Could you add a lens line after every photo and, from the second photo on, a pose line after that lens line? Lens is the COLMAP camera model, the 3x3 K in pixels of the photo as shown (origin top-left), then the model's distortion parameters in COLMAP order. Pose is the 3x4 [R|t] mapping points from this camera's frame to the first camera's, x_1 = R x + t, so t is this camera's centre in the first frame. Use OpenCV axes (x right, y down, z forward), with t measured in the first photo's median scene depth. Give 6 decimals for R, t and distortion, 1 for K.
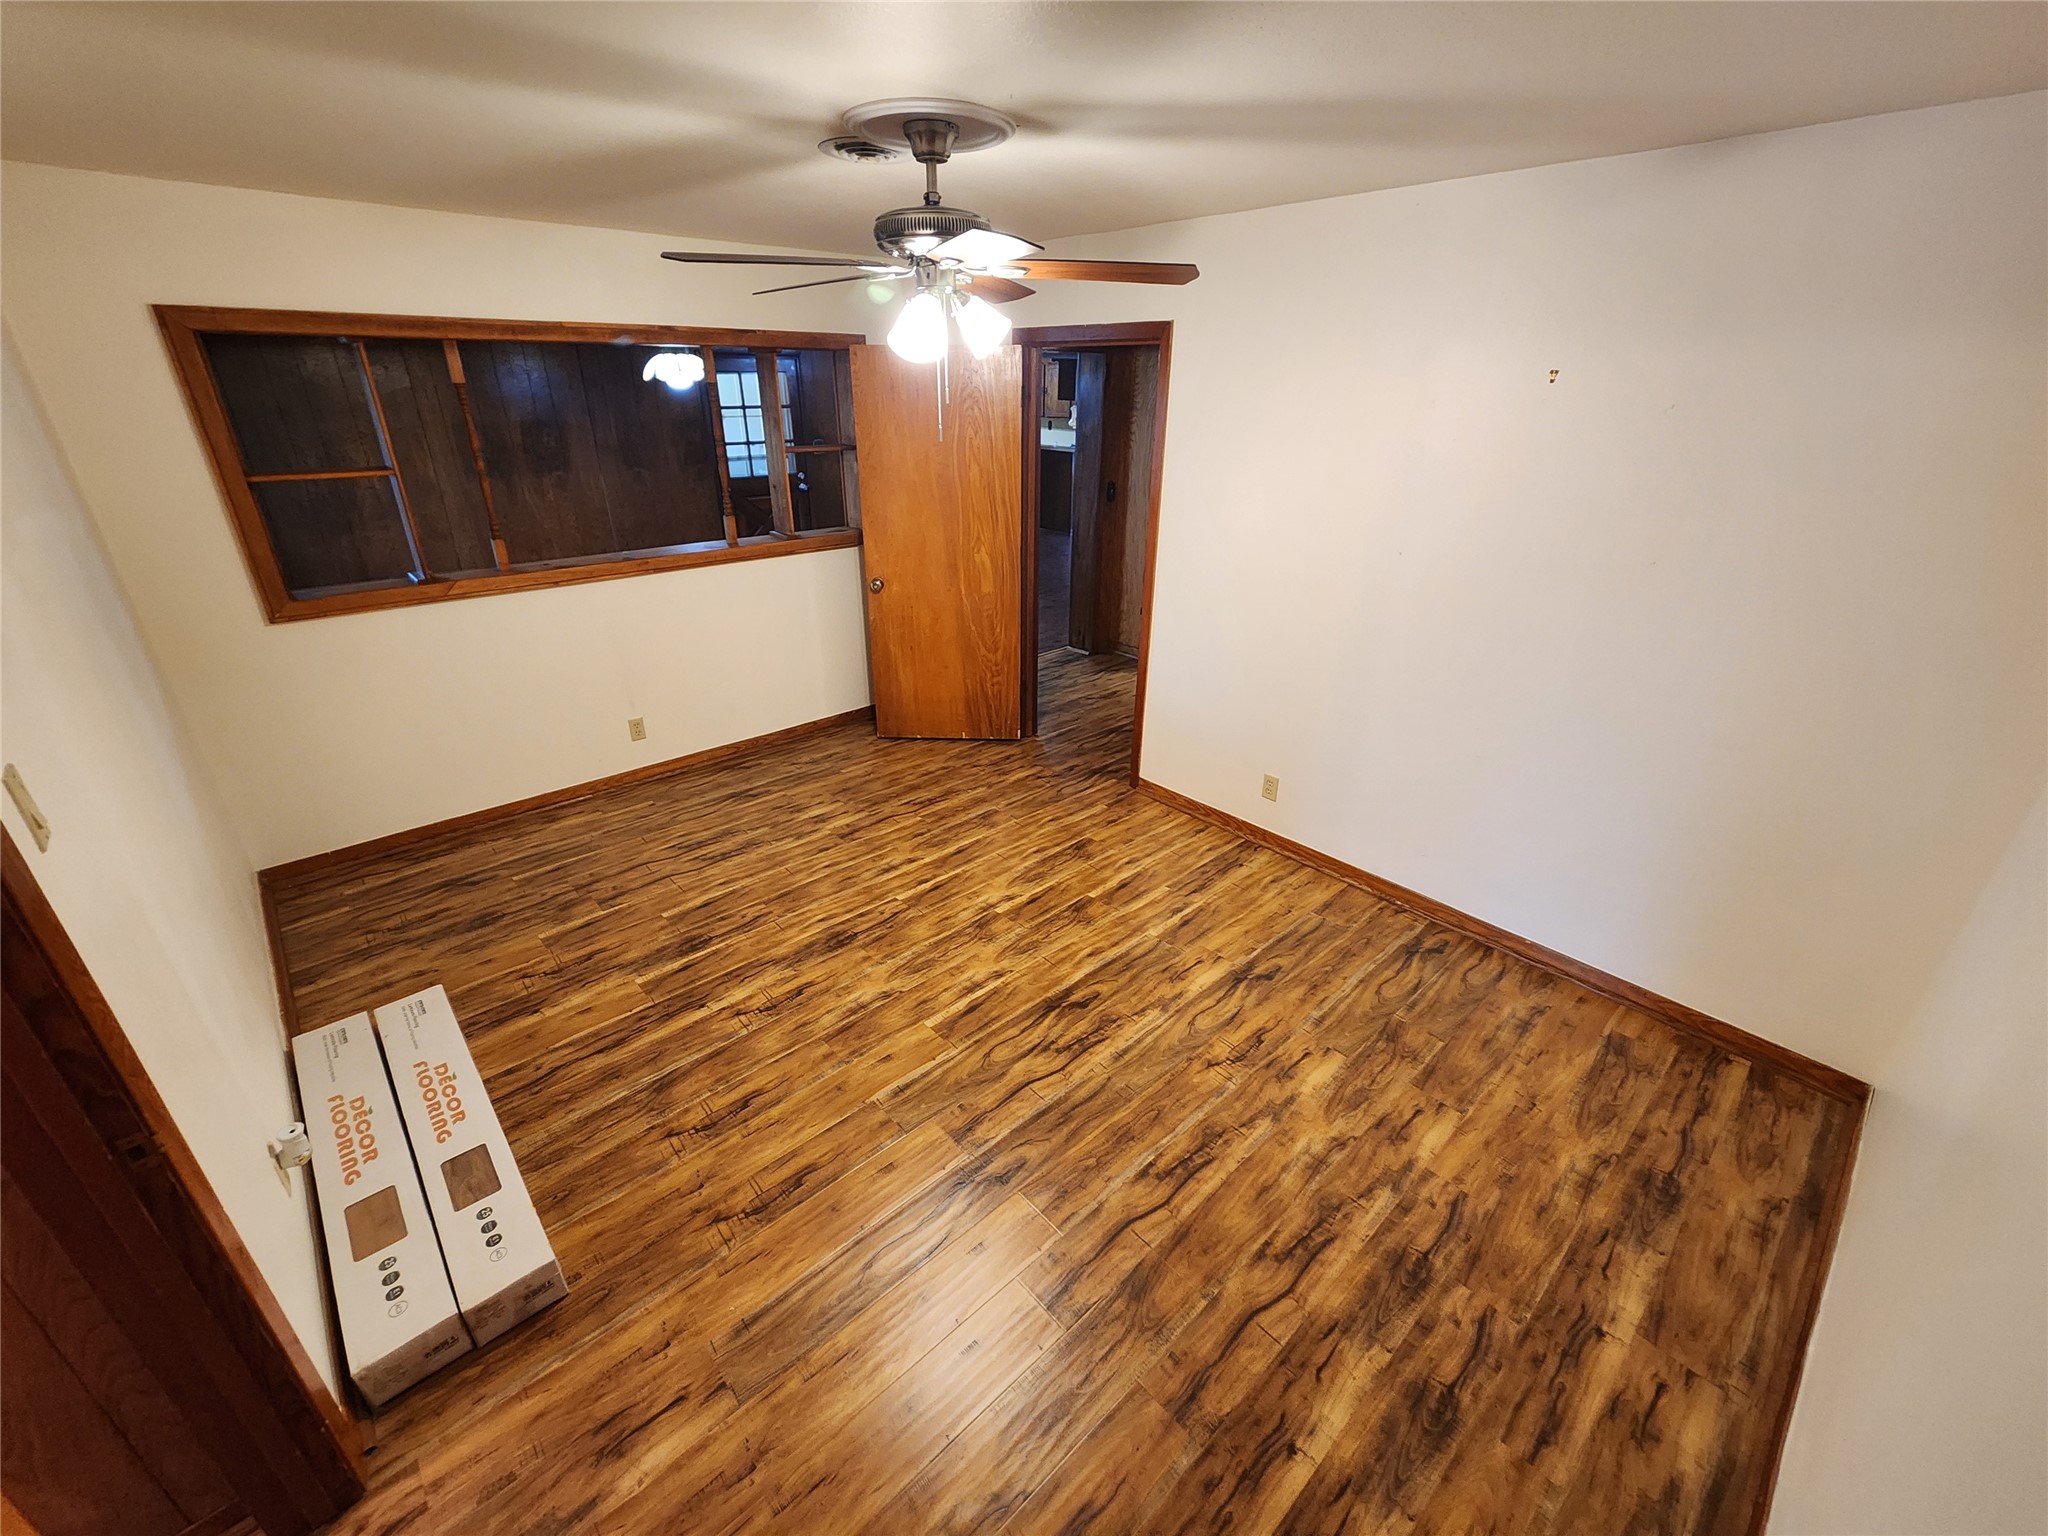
lens RADIAL K [[839.1, 0, 1020.9], [0, 839.1, 769.3], [0, 0, 1]] dist [0.004329, -0.000261]
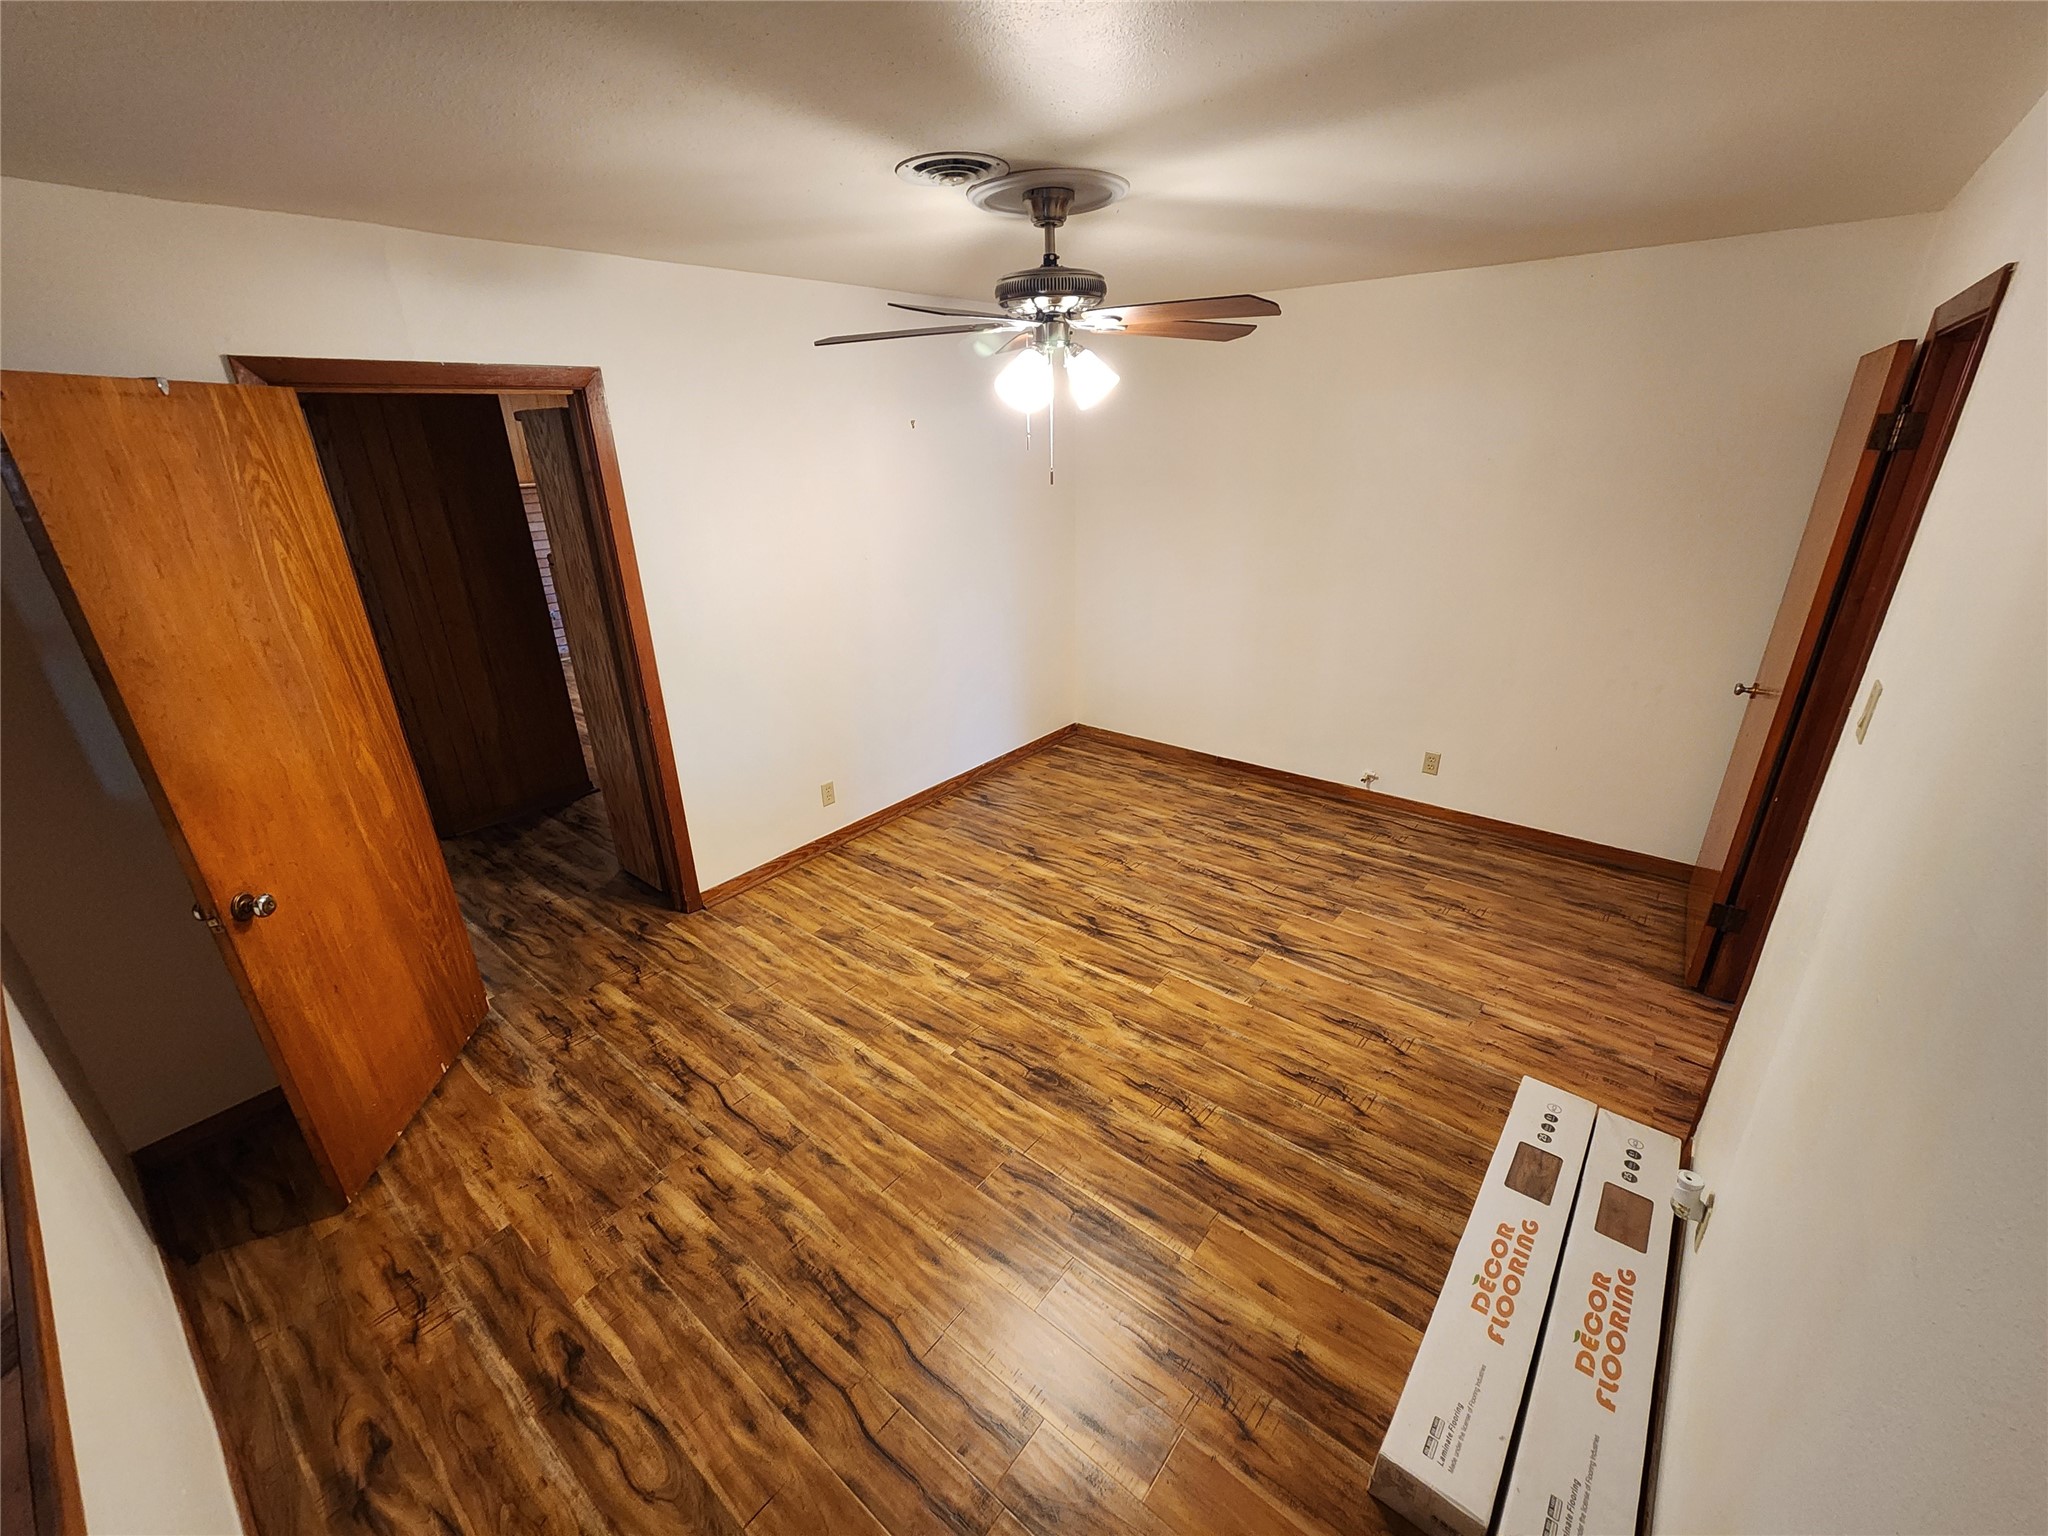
lens RADIAL K [[839.1, 0, 1020.9], [0, 839.1, 769.3], [0, 0, 1]] dist [0.004329, -0.000261]
pose [[-0.146154, -0.378196, 0.914115, -1.035276], [0.438087, 0.803748, 0.402578, -0.474934], [-0.886972, 0.459300, 0.048212, 1.006128]]
